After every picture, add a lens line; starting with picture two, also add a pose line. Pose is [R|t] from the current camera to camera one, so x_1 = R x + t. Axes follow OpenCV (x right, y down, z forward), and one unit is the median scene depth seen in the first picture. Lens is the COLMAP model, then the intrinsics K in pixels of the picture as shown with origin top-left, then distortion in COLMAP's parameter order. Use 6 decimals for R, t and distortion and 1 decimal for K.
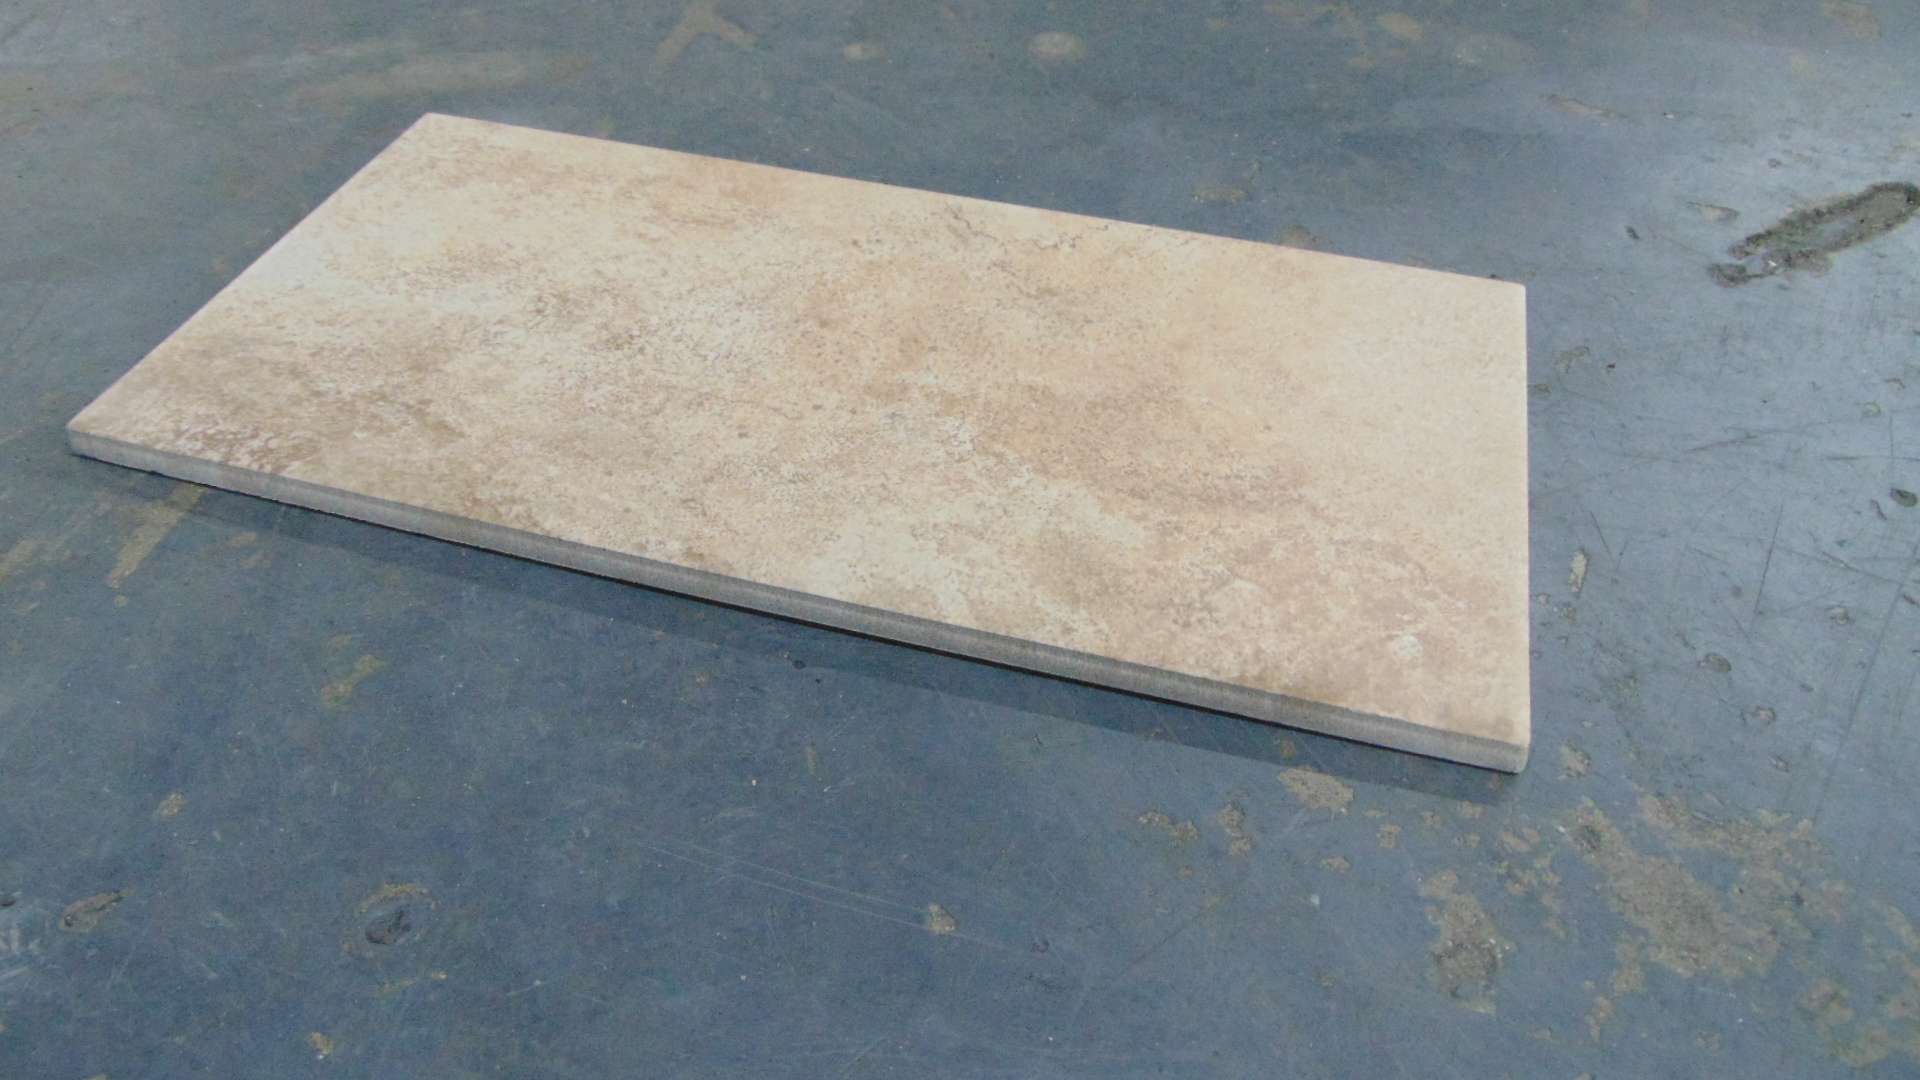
lens RADIAL K [[1430.0, 0, 960.4], [0, 1430.0, 533.9], [0, 0, 1]] dist [-0.027349, 0.056377]
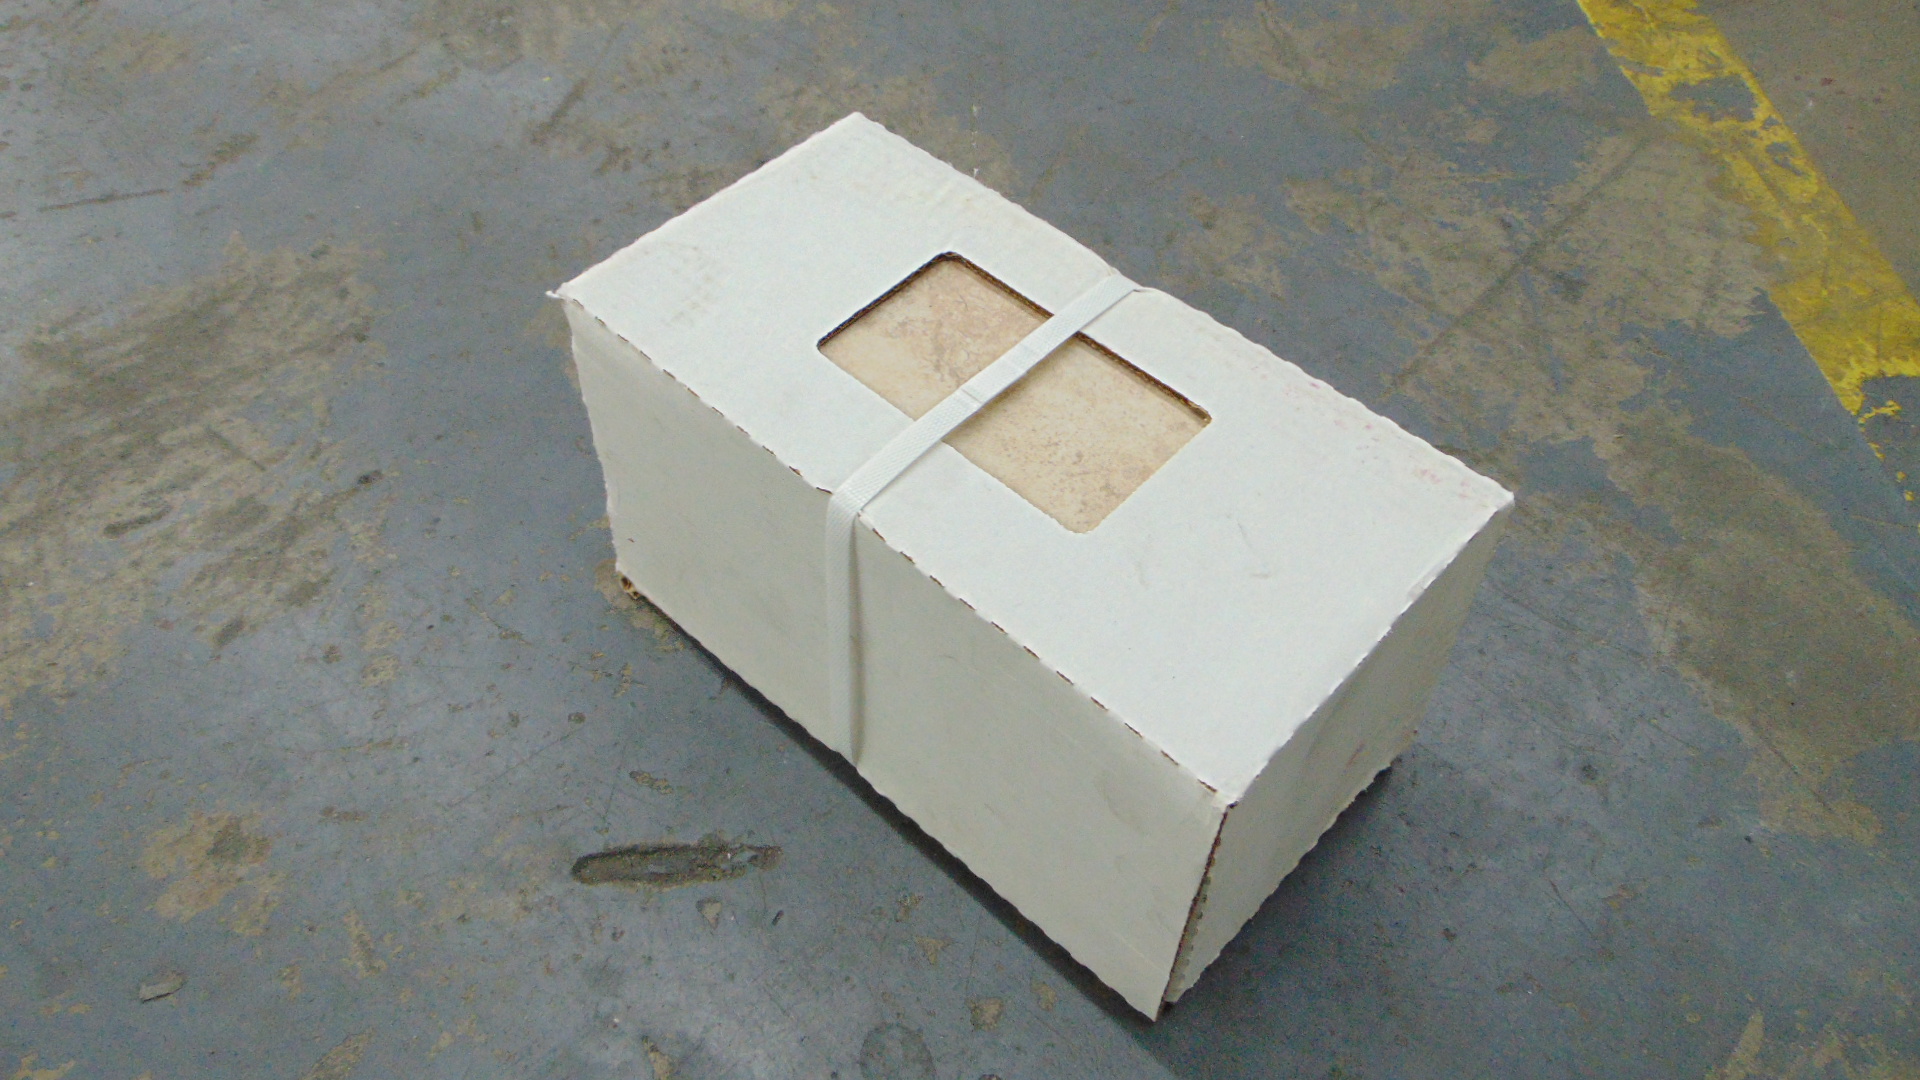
lens RADIAL K [[1430.0, 0, 959.8], [0, 1430.0, 555.6], [0, 0, 1]] dist [-0.027349, 0.056377]
pose [[-0.890310, -0.358139, 0.281220, 0.030379], [0.318859, -0.049437, 0.946512, -1.934457], [-0.325080, 0.932358, 0.158210, 0.454008]]
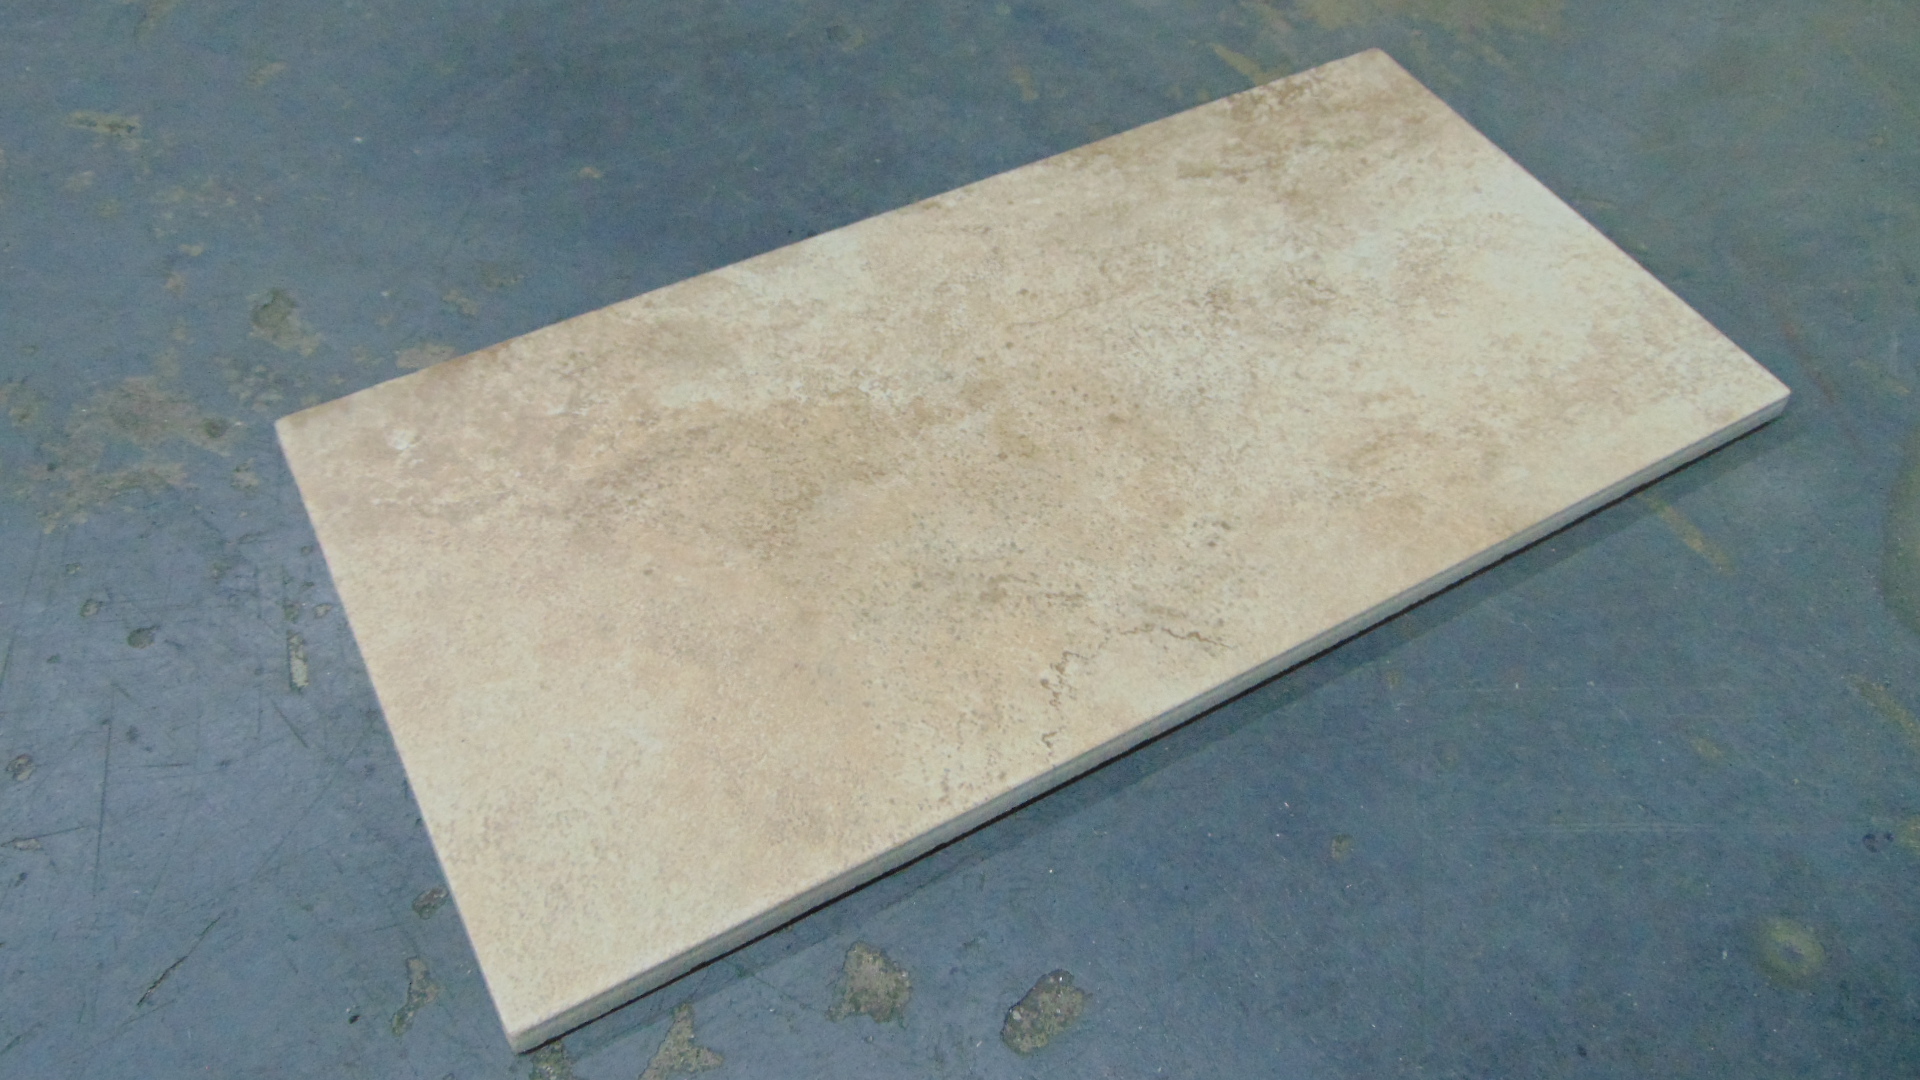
lens RADIAL K [[1430.0, 0, 940.9], [0, 1430.0, 523.1], [0, 0, 1]] dist [-0.027349, 0.056377]
pose [[-0.703725, 0.542063, -0.459281, 0.499223], [-0.528099, 0.033349, 0.848528, -0.974470], [0.475272, 0.839676, 0.262794, 0.845530]]
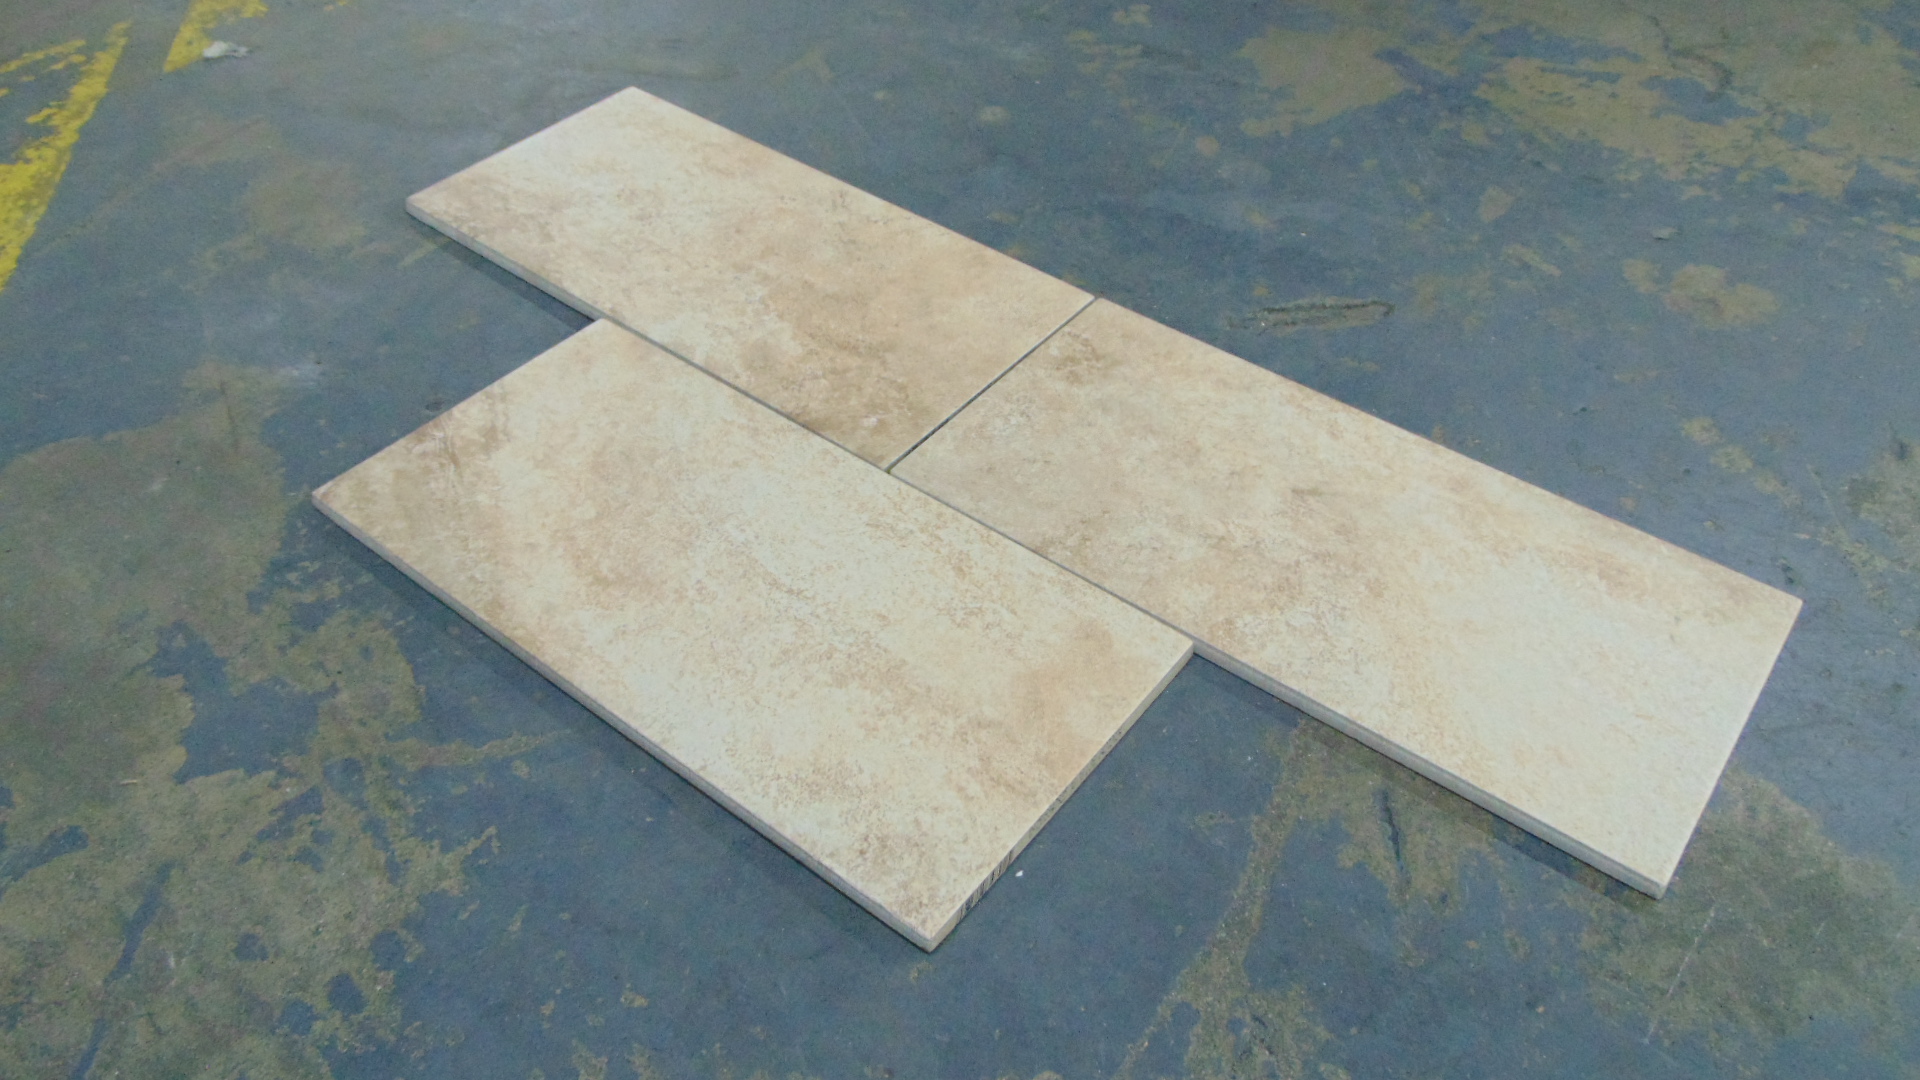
lens RADIAL K [[1430.0, 0, 951.0], [0, 1430.0, 547.3], [0, 0, 1]] dist [-0.027349, 0.056377]
pose [[0.922563, 0.277508, -0.268079, 0.937274], [-0.271571, 0.960561, 0.059768, 0.087039], [0.274093, 0.017663, 0.961541, -0.934125]]
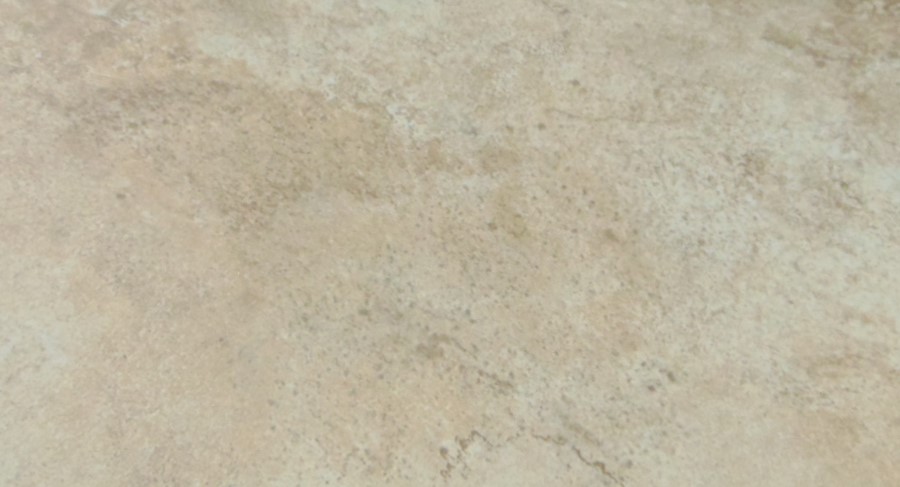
lens RADIAL K [[1463.8, 0, 421.9], [0, 1463.8, 238.8], [0, 0, 1]] dist [-0.022178, 0.000000]
pose [[-0.854714, 0.219633, -0.470347, 0.509995], [-0.506973, -0.158478, 0.847268, -0.994228], [0.111548, 0.962625, 0.246801, 0.839649]]
